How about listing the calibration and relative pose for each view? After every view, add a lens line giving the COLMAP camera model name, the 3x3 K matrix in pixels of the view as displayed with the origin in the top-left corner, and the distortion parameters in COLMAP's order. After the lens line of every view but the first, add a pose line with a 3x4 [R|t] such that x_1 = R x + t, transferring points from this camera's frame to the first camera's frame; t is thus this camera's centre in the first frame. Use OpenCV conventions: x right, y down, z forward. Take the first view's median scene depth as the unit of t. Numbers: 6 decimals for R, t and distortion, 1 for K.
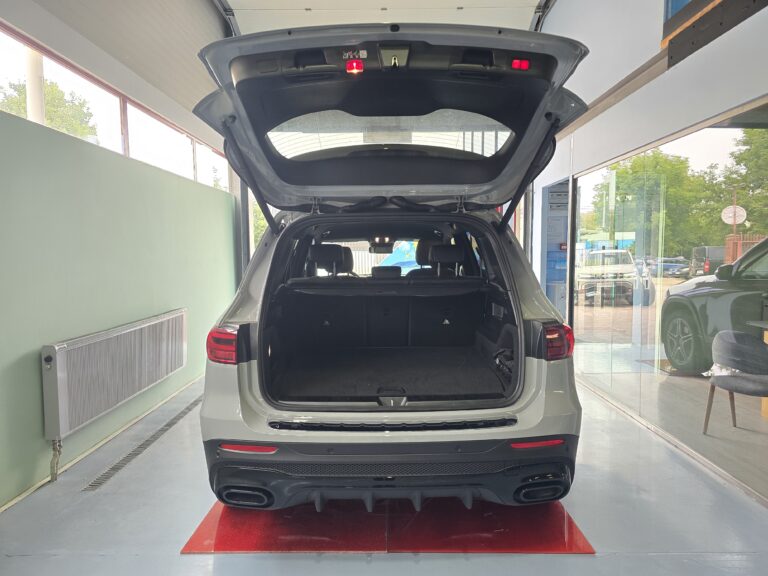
lens RADIAL K [[511.5, 0, 380.3], [0, 511.5, 287.4], [0, 0, 1]] dist [0.039939, -0.042743]
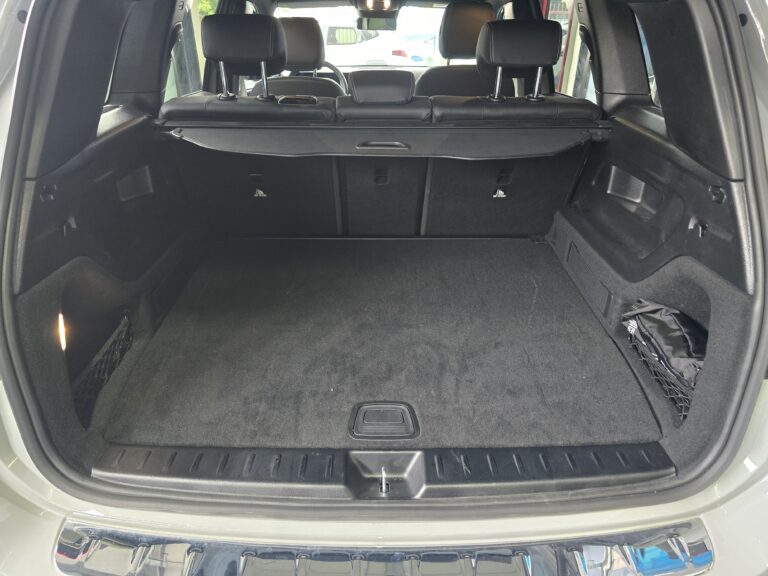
lens RADIAL K [[511.5, 0, 380.3], [0, 511.5, 287.4], [0, 0, 1]] dist [0.039939, -0.042743]
pose [[0.999952, 0.009331, -0.002979, 0.015543], [-0.007373, 0.917319, 0.398085, -0.046732], [0.006447, -0.398044, 0.917344, 0.504375]]
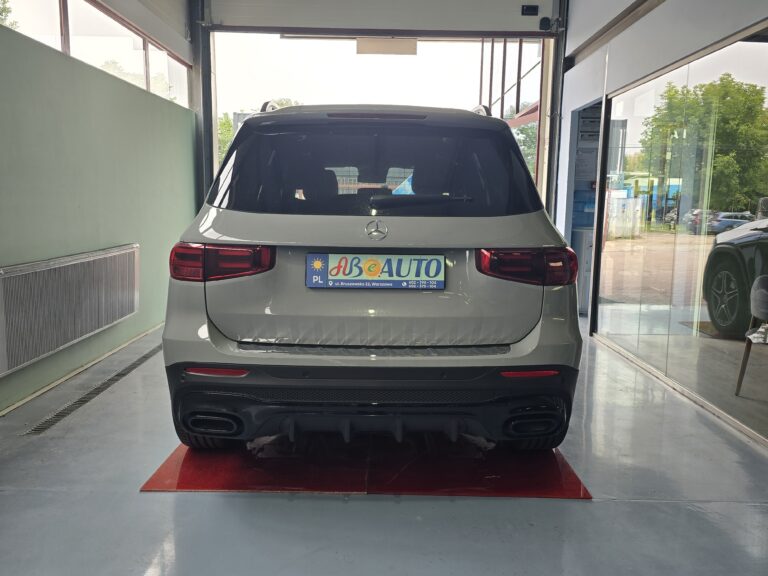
lens RADIAL K [[640.5, 0, 384.0], [0, 640.5, 288.0], [0, 0, 1]] dist [0.058762, -0.079927]
pose [[0.999661, 0.022240, 0.013528, 0.015906], [-0.023085, 0.997561, 0.065876, 0.055206], [-0.012030, -0.066166, 0.997736, -0.093292]]
